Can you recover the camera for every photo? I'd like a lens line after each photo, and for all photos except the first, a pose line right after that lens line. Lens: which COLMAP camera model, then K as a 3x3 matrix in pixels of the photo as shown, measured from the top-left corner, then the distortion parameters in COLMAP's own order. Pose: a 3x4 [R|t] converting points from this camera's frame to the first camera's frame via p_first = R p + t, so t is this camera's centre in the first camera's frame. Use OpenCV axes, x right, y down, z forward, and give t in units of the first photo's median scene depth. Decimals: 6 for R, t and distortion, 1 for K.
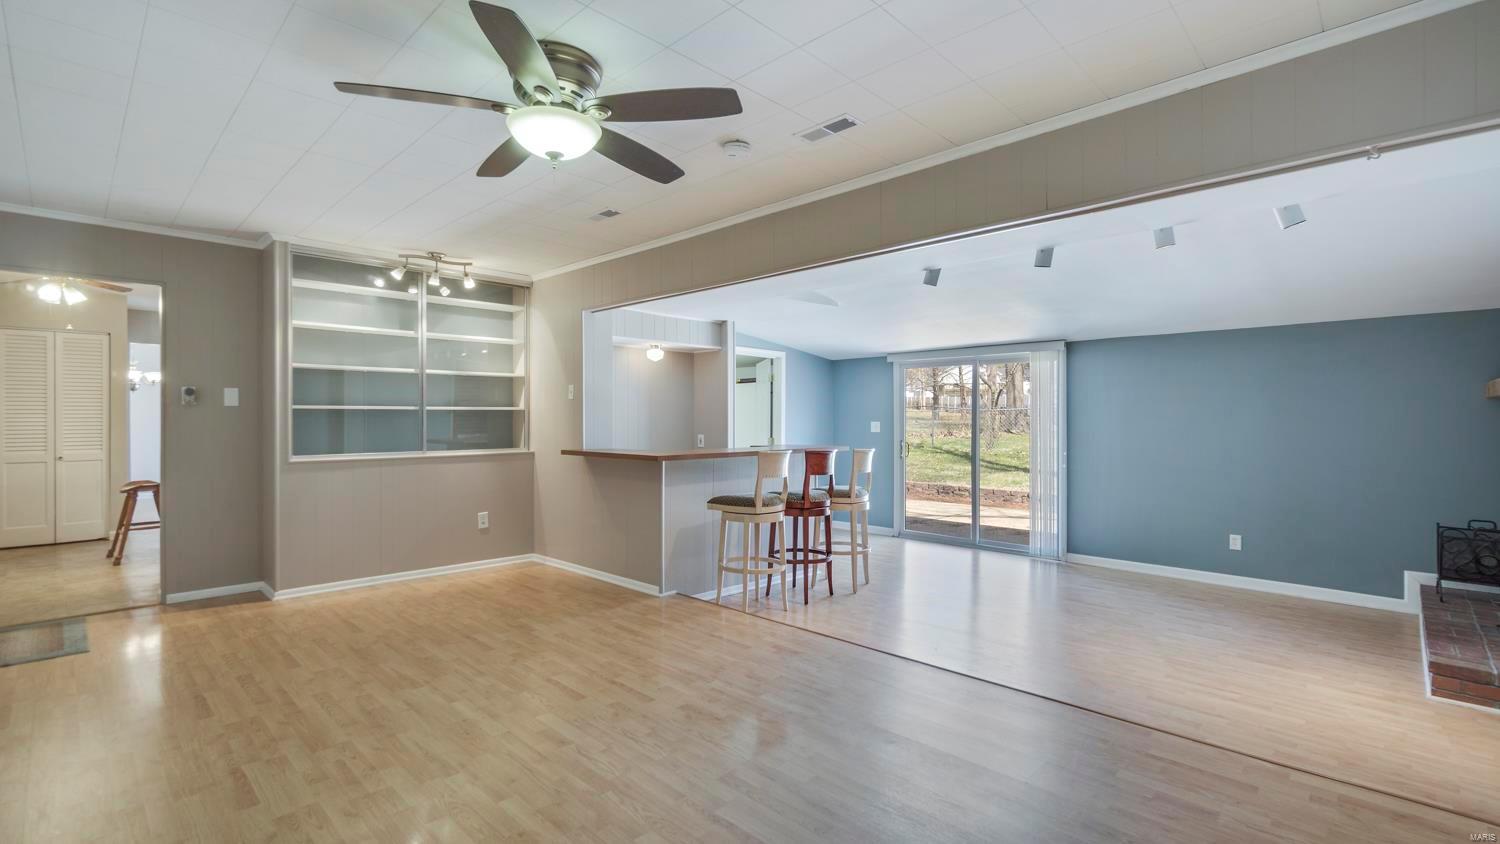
lens RADIAL K [[661.4, 0, 742.5], [0, 661.4, 418.0], [0, 0, 1]] dist [-0.000814, -0.000033]
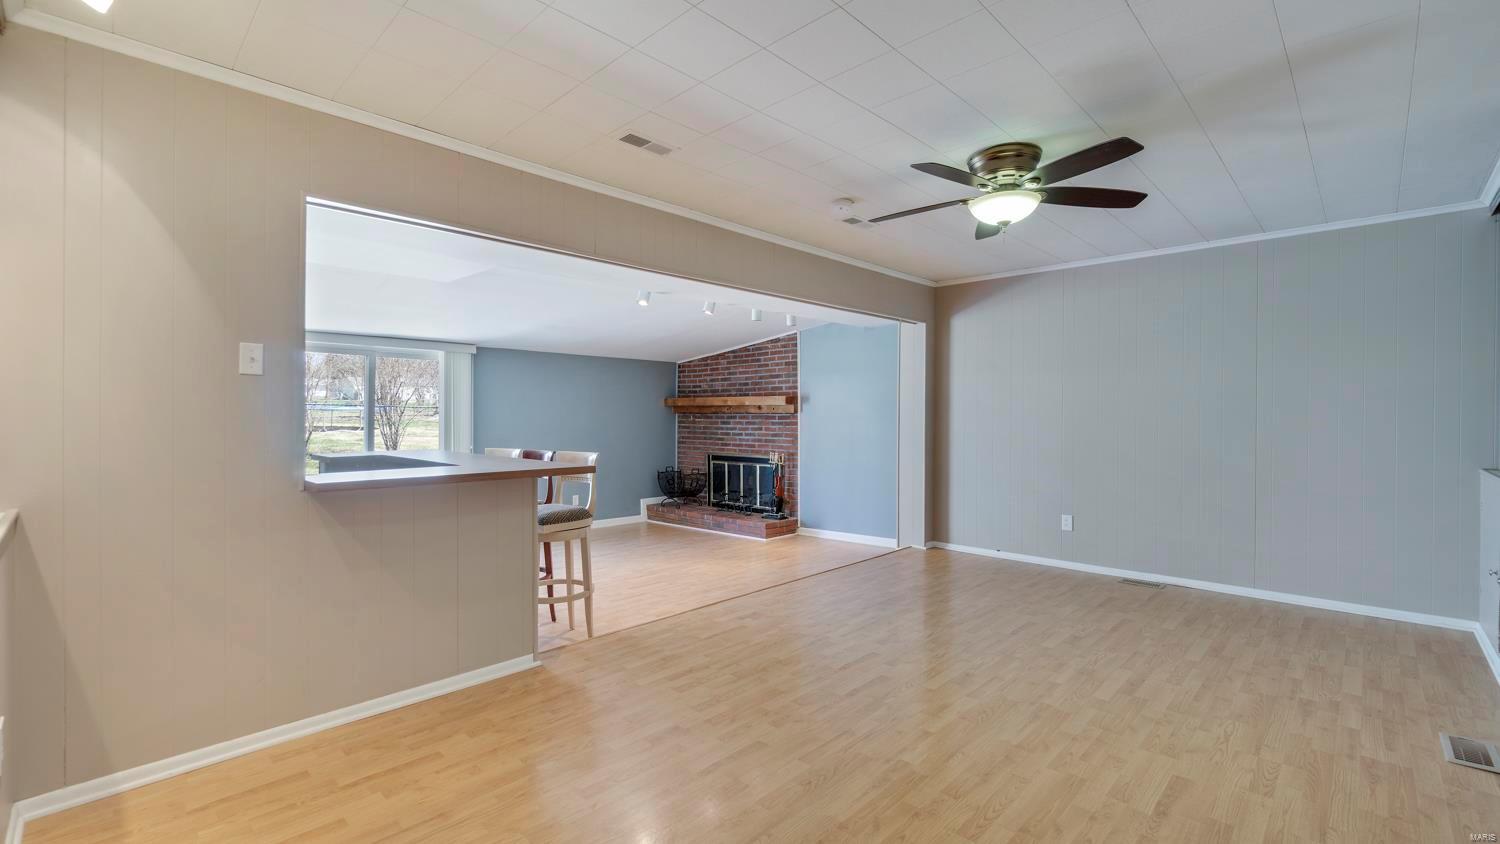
lens RADIAL K [[661.4, 0, 744.0], [0, 661.4, 422.5], [0, 0, 1]] dist [-0.000814, -0.000033]
pose [[-0.008069, -0.012572, 0.999888, -1.028529], [-0.001069, 0.999921, 0.012564, 0.004270], [-0.999967, -0.000968, -0.008082, 0.982485]]
